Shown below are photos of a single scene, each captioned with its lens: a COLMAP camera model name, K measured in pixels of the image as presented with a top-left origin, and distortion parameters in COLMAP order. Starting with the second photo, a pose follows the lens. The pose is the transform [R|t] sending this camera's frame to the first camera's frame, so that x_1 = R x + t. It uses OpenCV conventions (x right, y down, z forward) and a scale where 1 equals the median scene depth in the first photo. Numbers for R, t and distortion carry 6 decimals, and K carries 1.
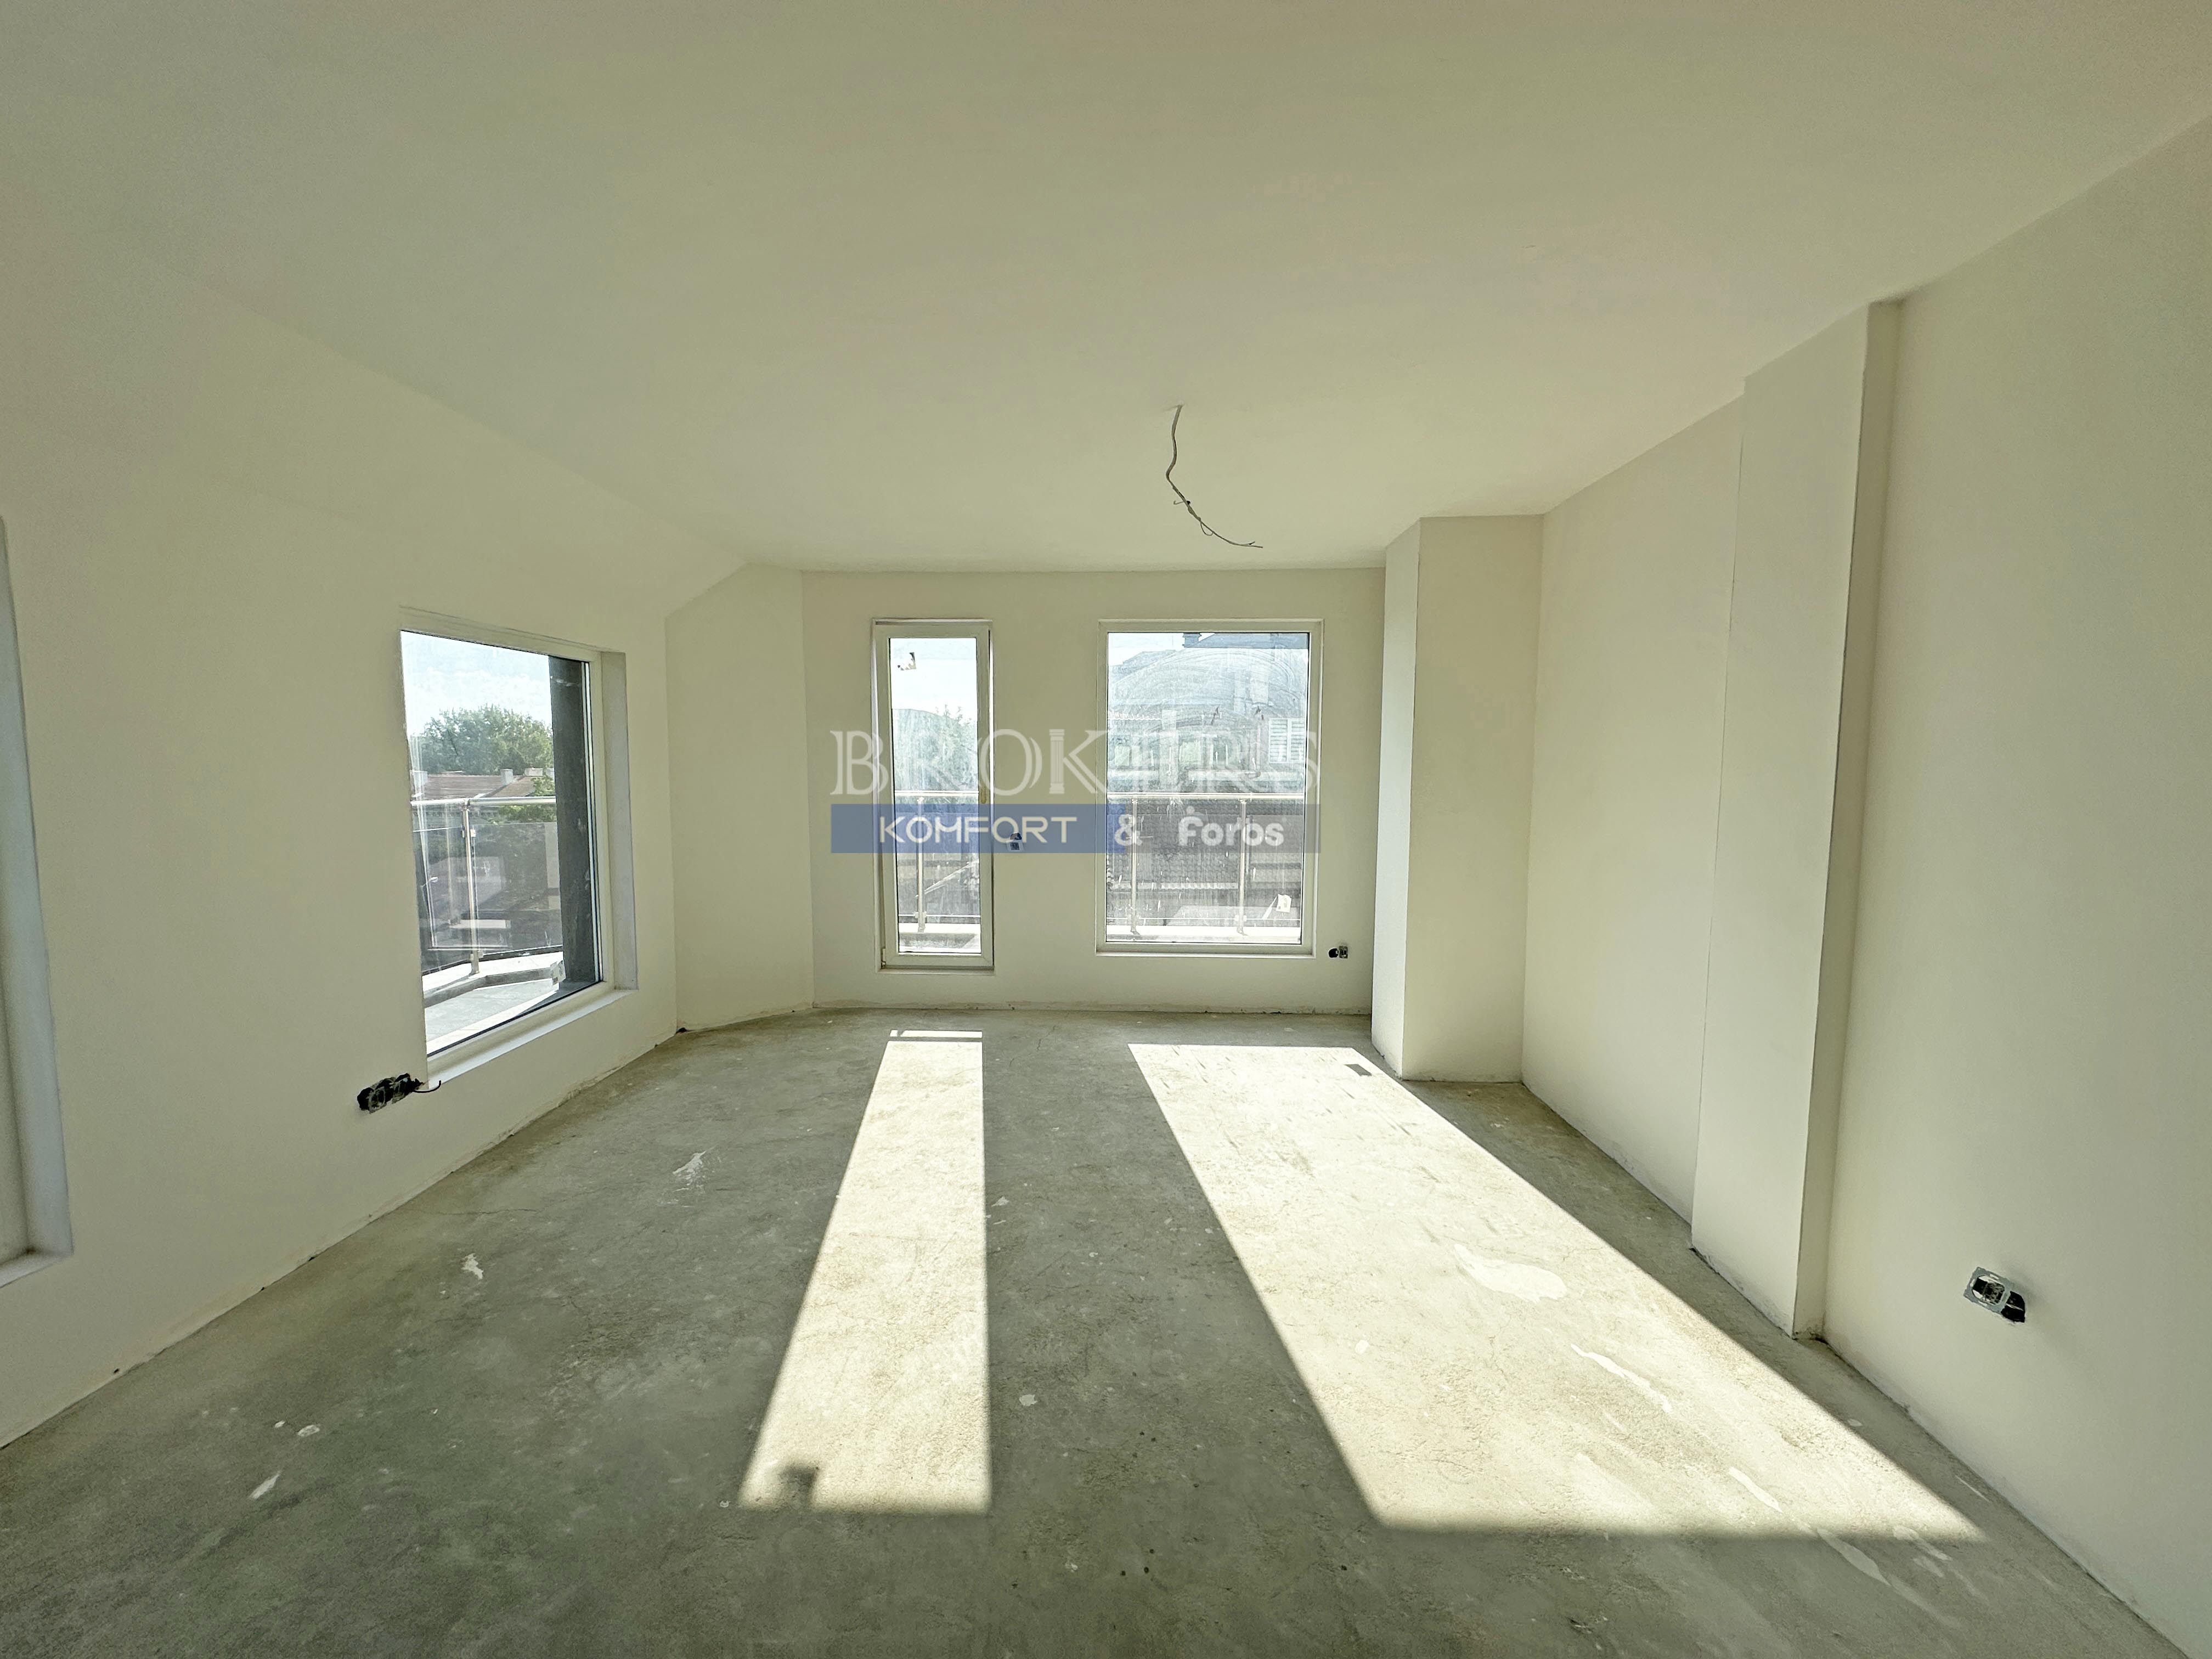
lens RADIAL K [[882.4, 0, 1106.0], [0, 882.4, 829.5], [0, 0, 1]] dist [0.000928, -0.000849]
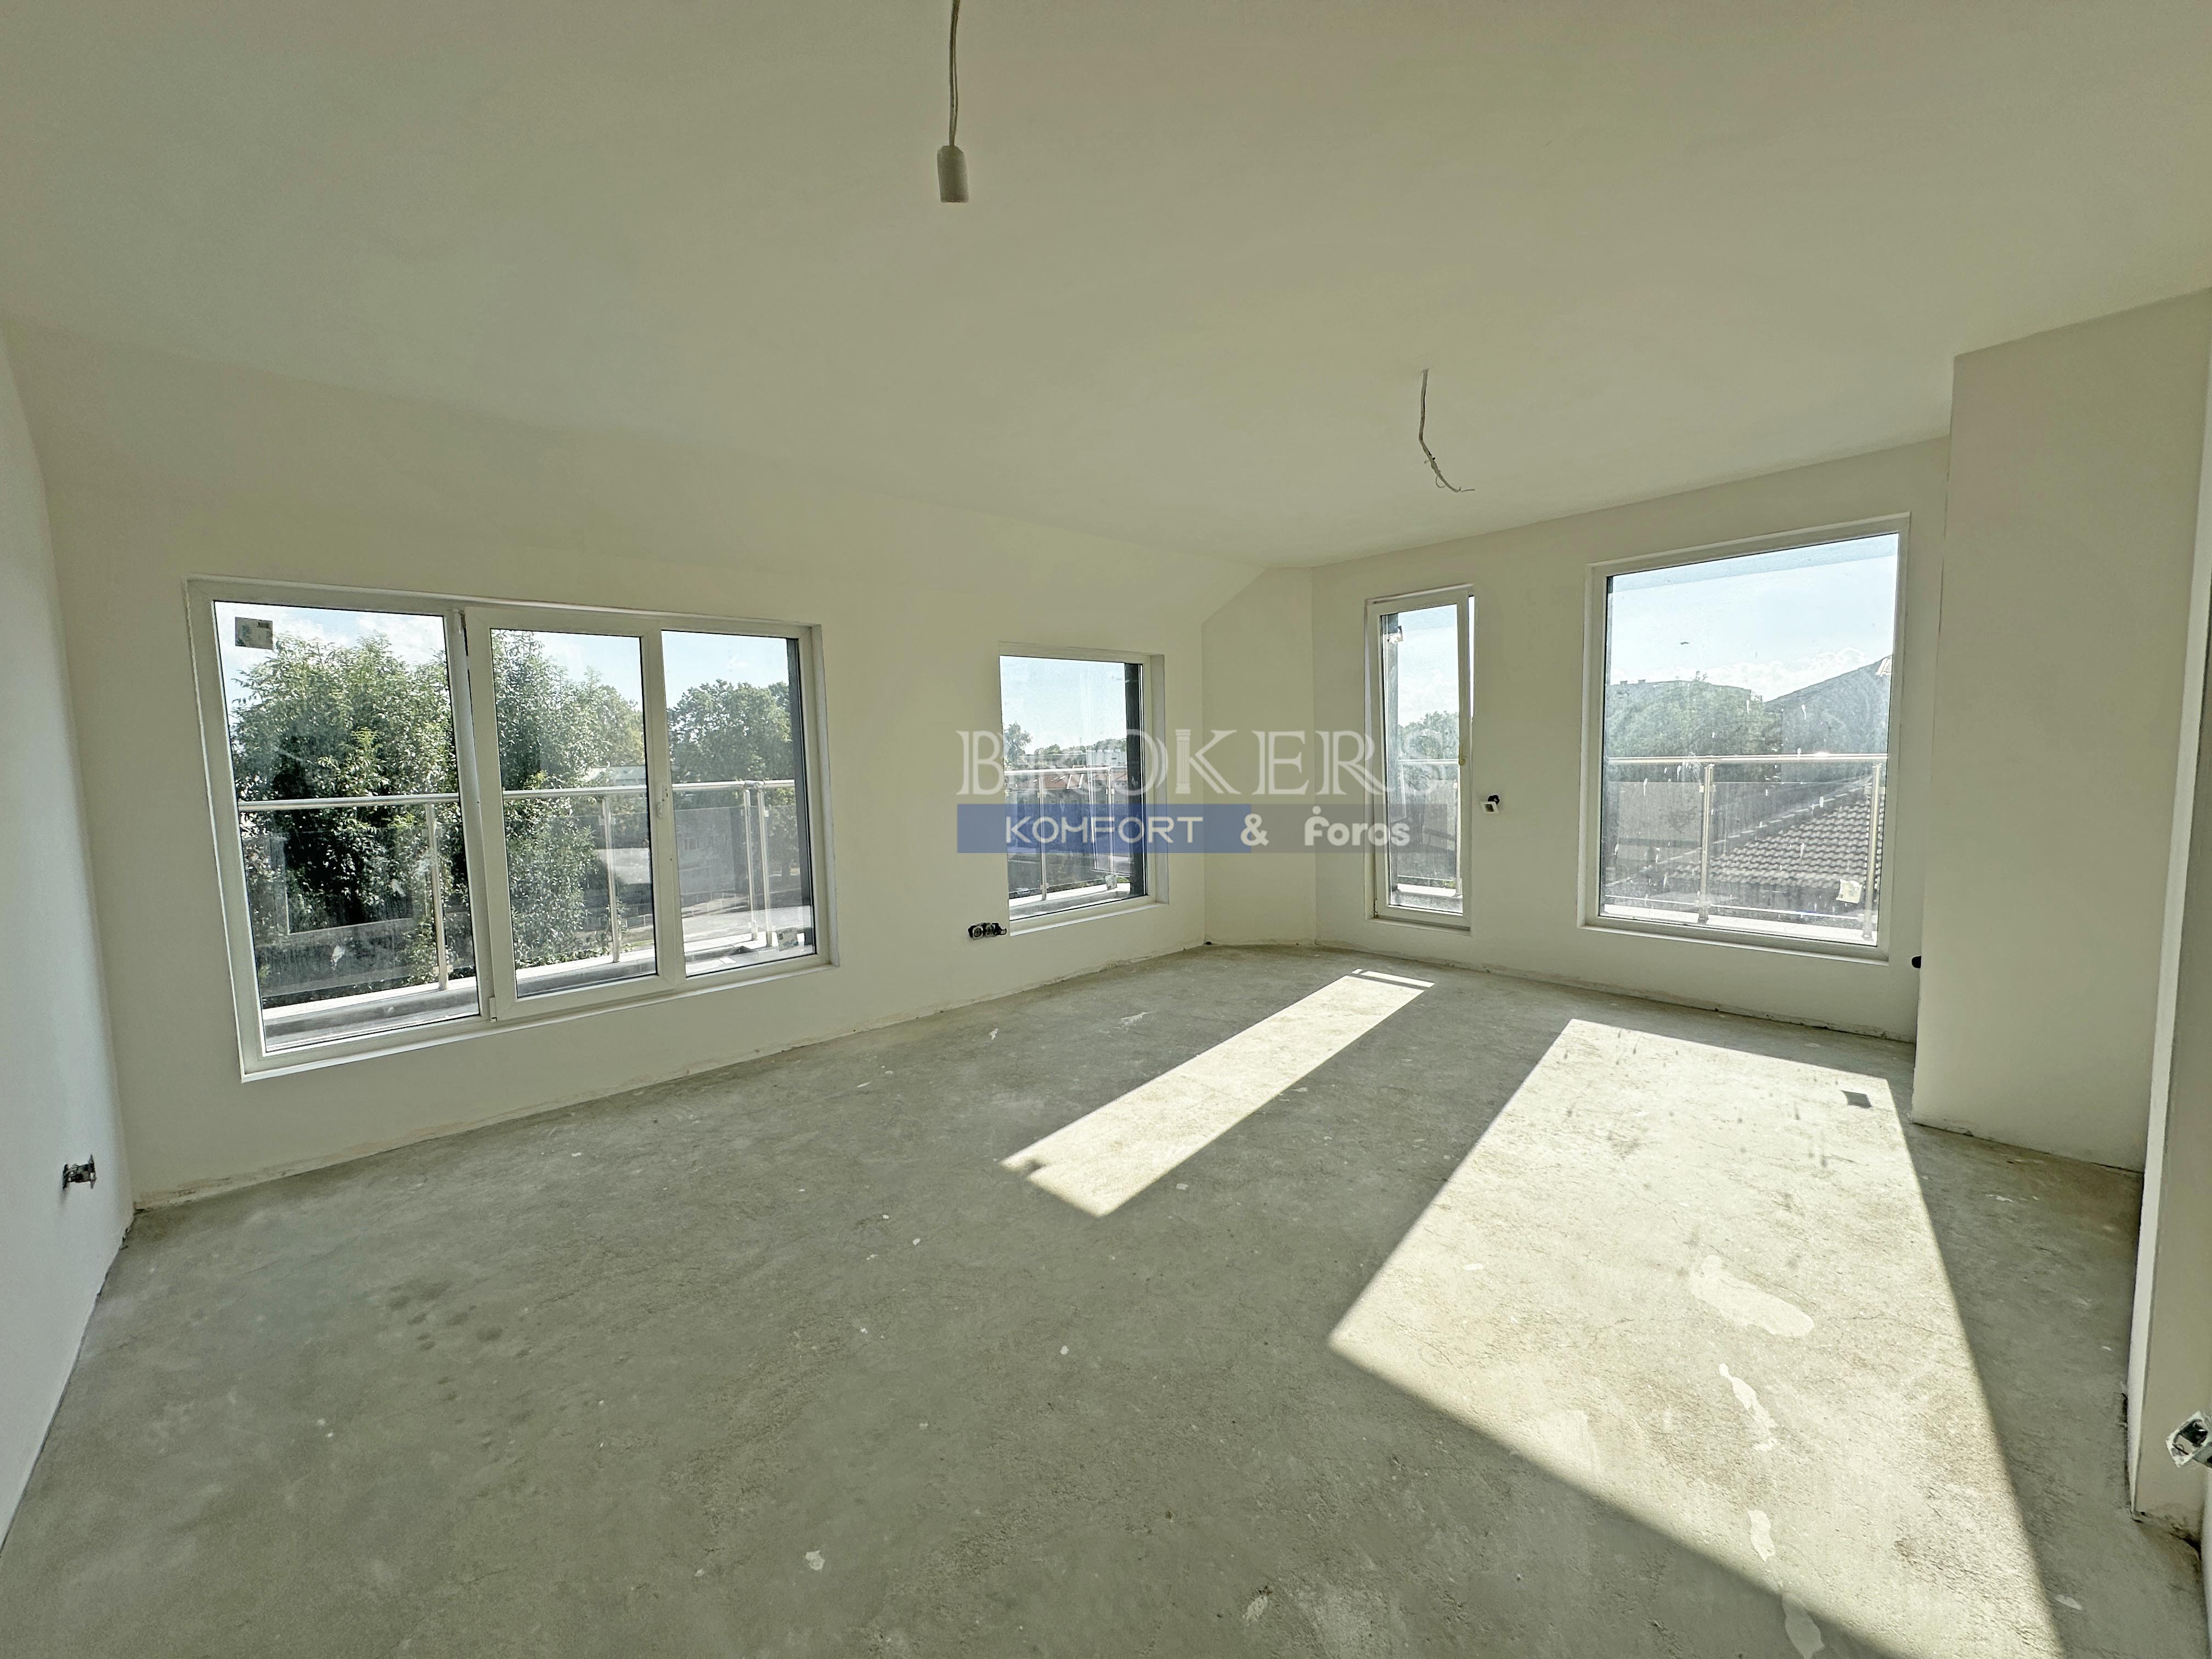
lens RADIAL K [[882.4, 0, 1106.0], [0, 882.4, 829.5], [0, 0, 1]] dist [0.000928, -0.000849]
pose [[0.694433, 0.038010, -0.718552, 0.473631], [-0.027721, 0.999276, 0.026068, 0.043447], [0.719023, 0.001817, 0.694984, -0.011217]]
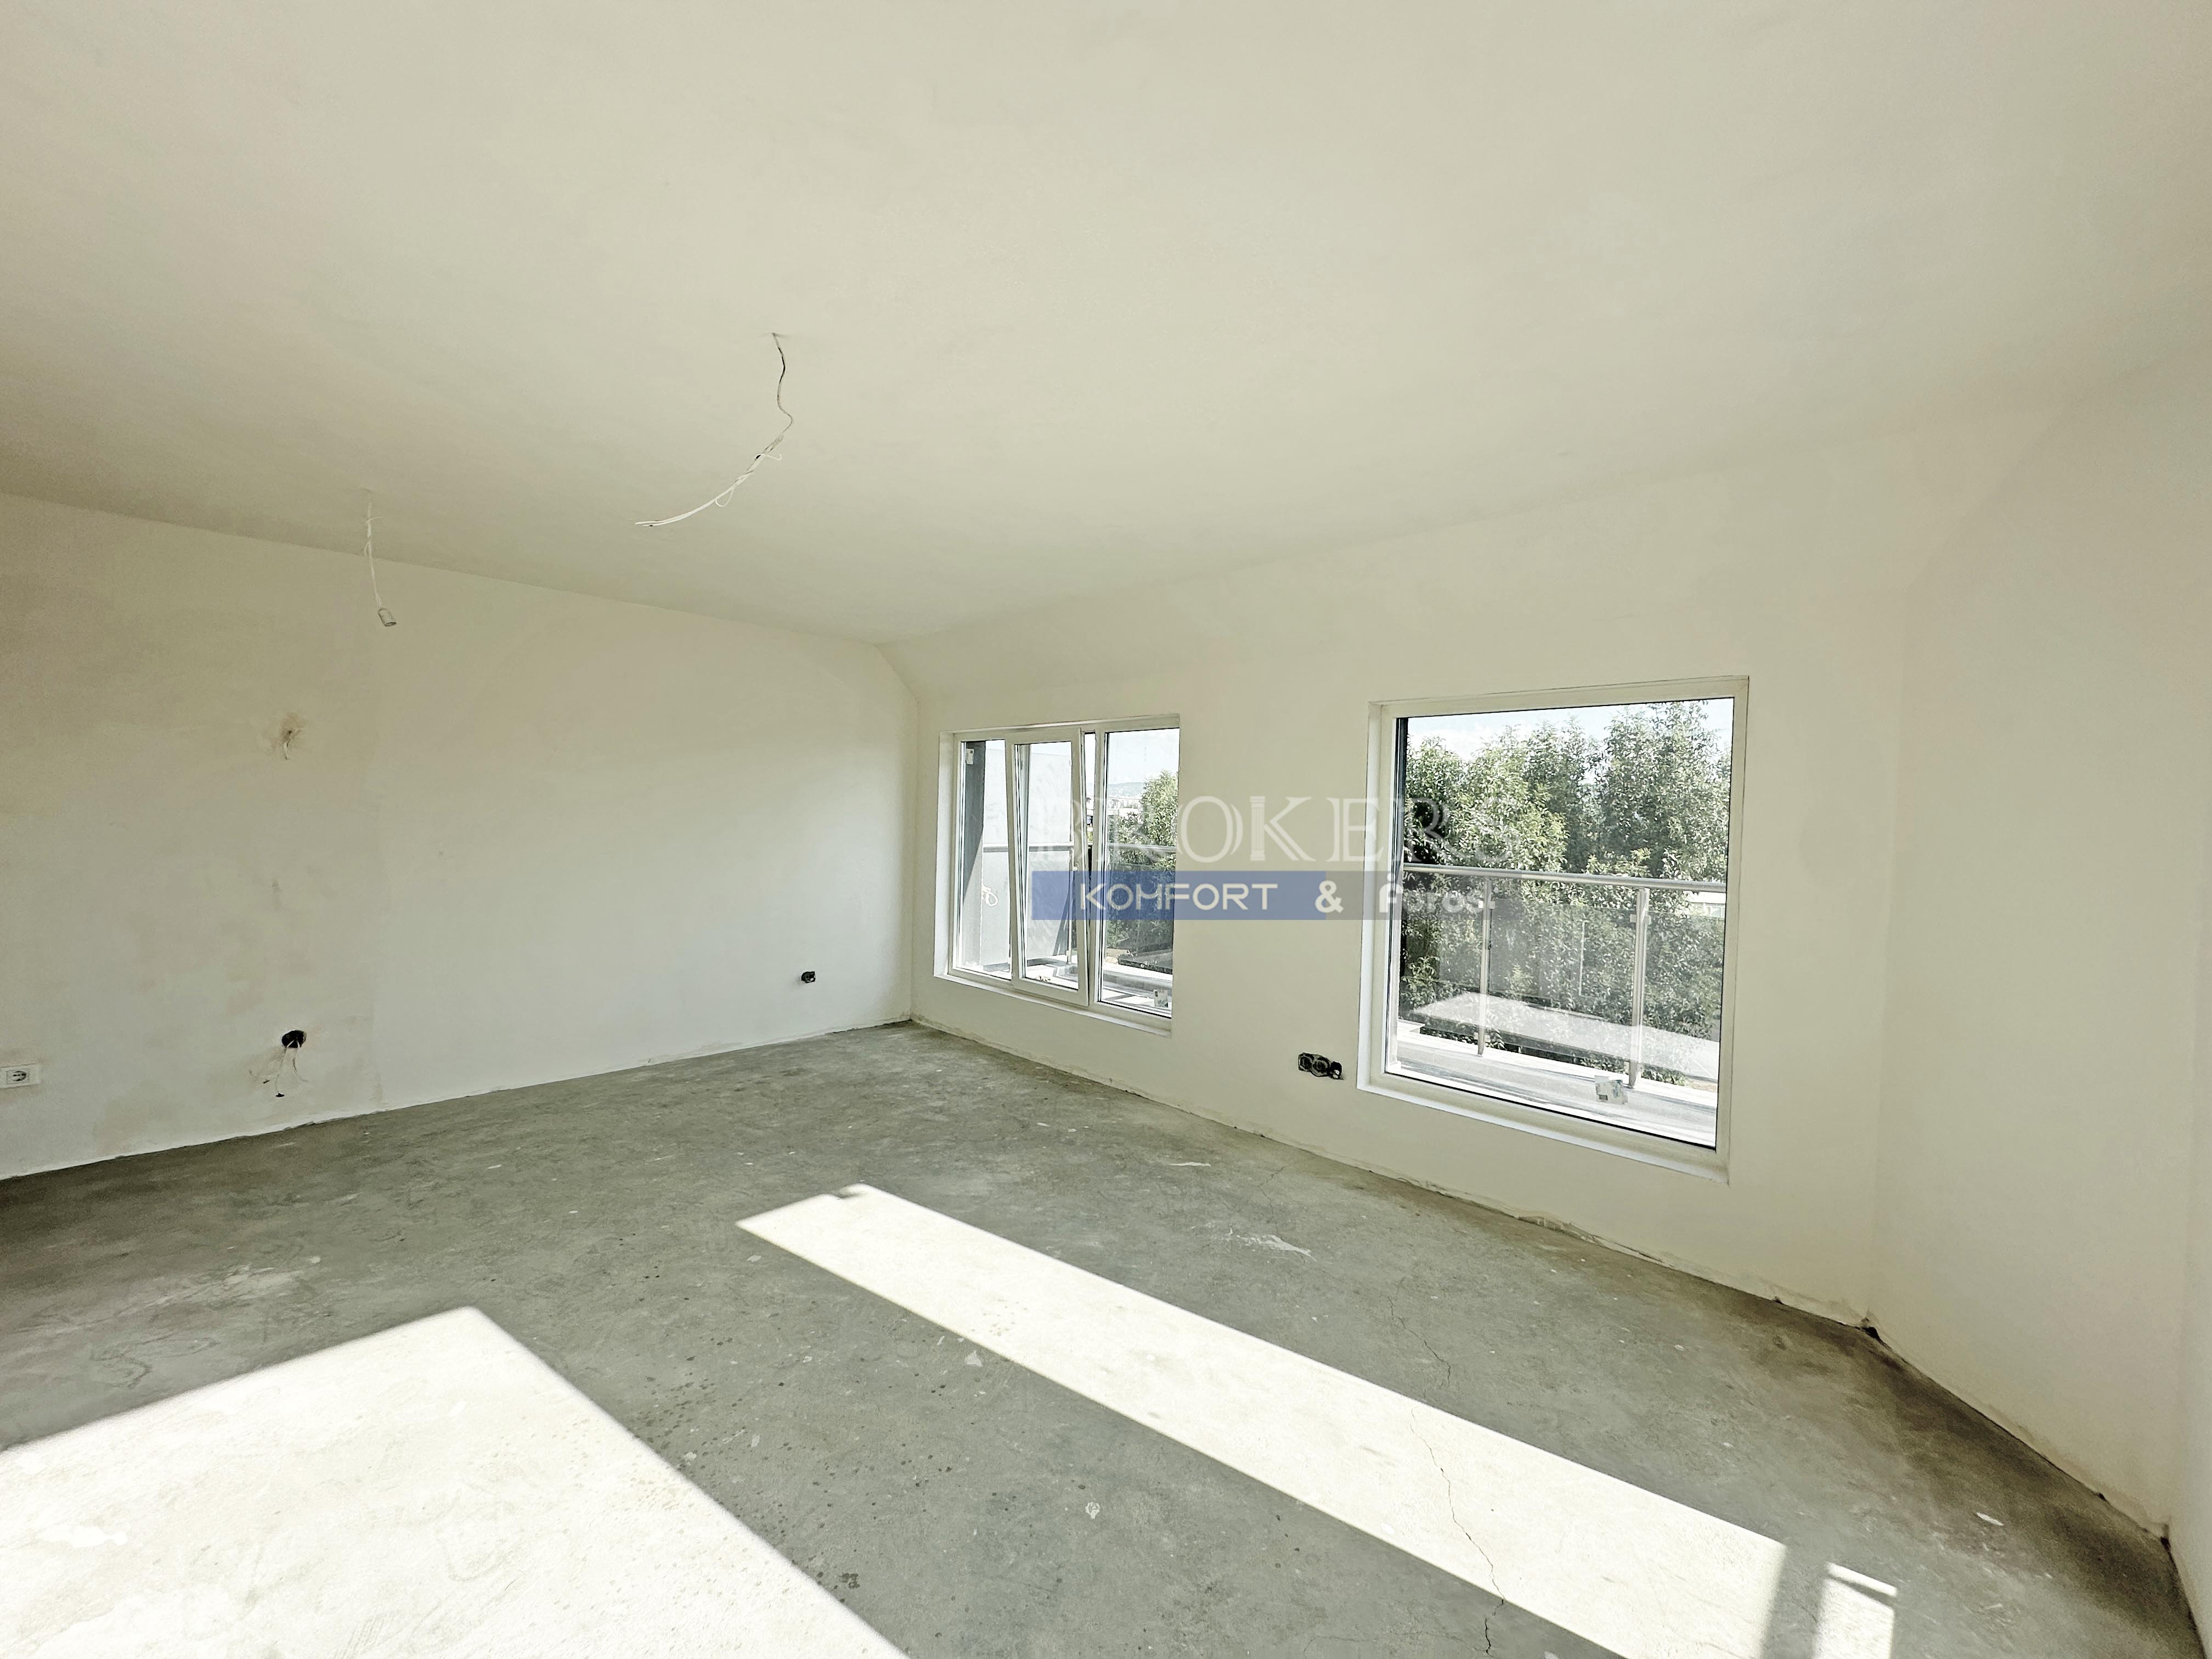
lens RADIAL K [[890.6, 0, 1106.0], [0, 890.6, 829.5], [0, 0, 1]] dist [0.000006, -0.000073]
pose [[-0.680730, -0.011584, -0.732443, 0.349570], [-0.090855, 0.993490, 0.068727, -0.106778], [0.726878, 0.113331, -0.677351, 1.391943]]
